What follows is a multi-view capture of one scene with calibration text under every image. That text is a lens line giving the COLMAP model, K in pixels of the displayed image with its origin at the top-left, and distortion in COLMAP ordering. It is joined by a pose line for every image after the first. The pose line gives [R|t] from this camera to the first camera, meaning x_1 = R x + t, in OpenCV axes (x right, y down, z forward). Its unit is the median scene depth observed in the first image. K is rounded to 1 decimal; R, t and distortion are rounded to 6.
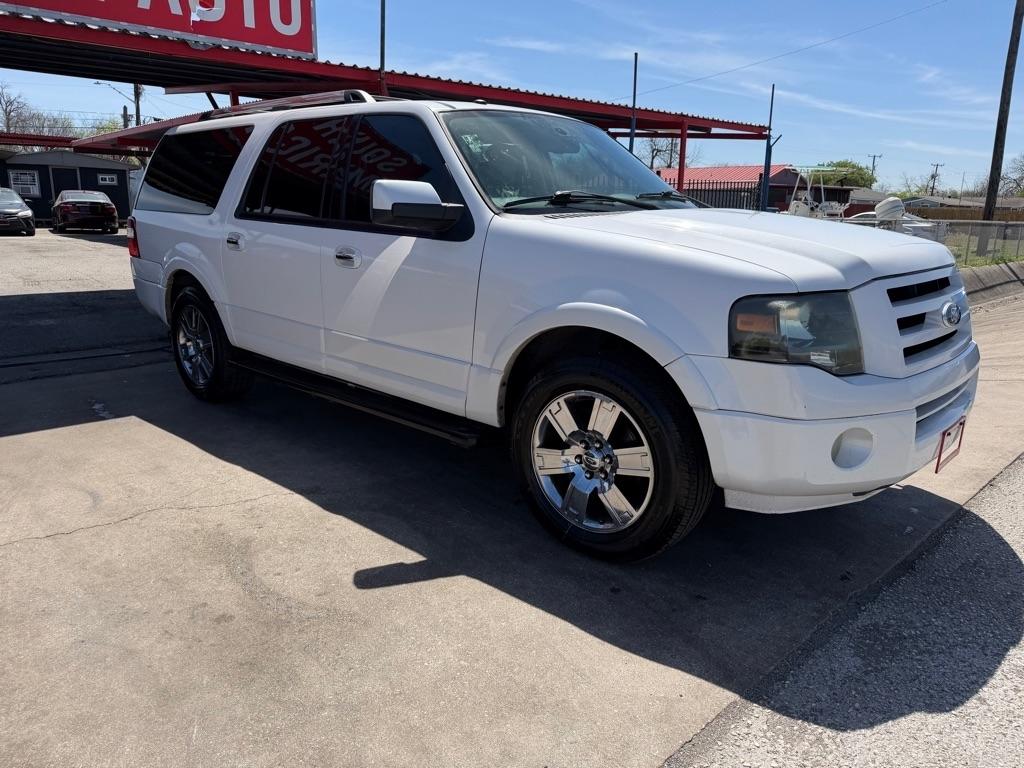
lens RADIAL K [[723.7, 0, 519.6], [0, 723.7, 371.4], [0, 0, 1]] dist [0.032301, -0.040385]
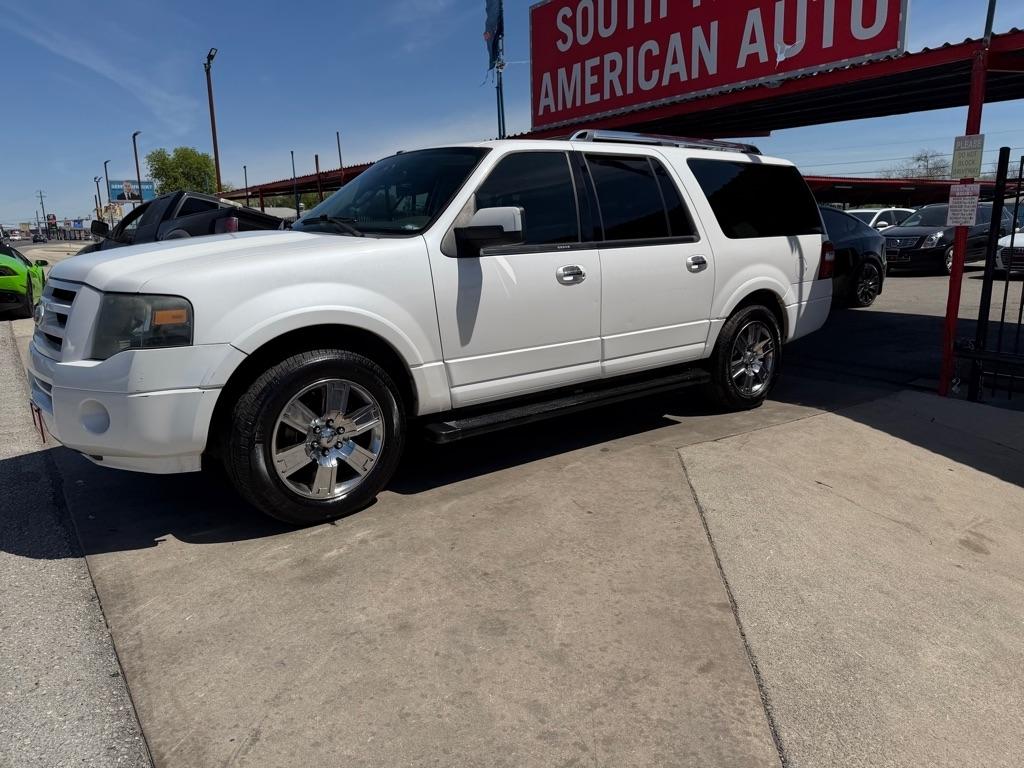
lens RADIAL K [[723.7, 0, 521.1], [0, 723.7, 377.7], [0, 0, 1]] dist [0.032301, -0.040385]
pose [[-0.137328, 0.177646, -0.974465, 1.433003], [-0.210019, 0.956196, 0.203913, -0.335646], [0.968005, 0.232660, -0.094004, 1.627614]]
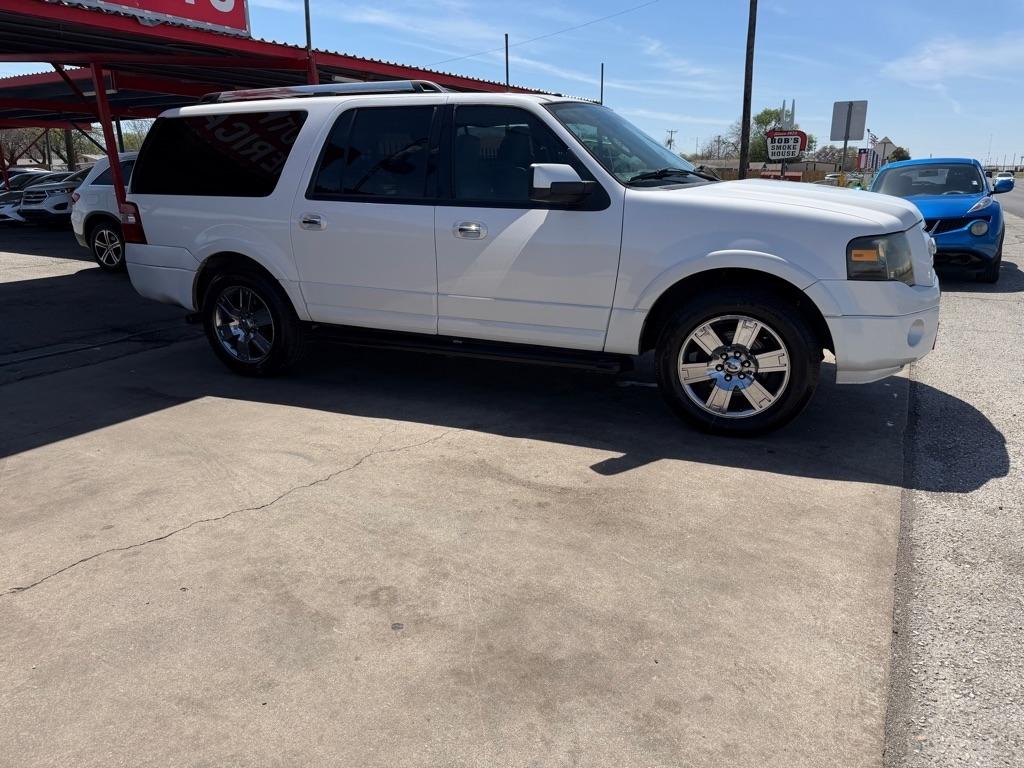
lens RADIAL K [[723.7, 0, 522.7], [0, 723.7, 376.1], [0, 0, 1]] dist [0.032301, -0.040385]
pose [[0.948935, -0.107774, 0.296490, -0.591352], [0.094005, 0.993741, 0.060354, 0.017651], [-0.301139, -0.029400, 0.953127, -0.168075]]
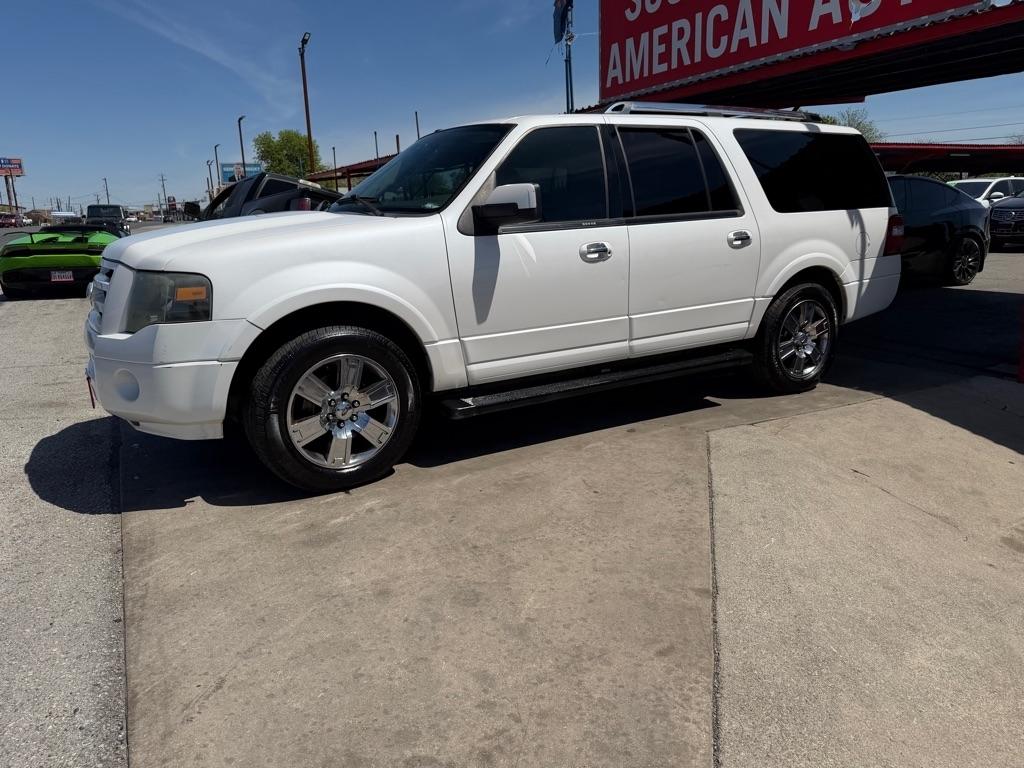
lens RADIAL K [[723.7, 0, 514.6], [0, 723.7, 379.5], [0, 0, 1]] dist [0.032301, -0.040385]
pose [[-0.270407, 0.205823, -0.940488, 1.413098], [-0.195300, 0.944842, 0.262928, -0.361627], [0.942729, 0.254774, -0.215295, 1.744246]]
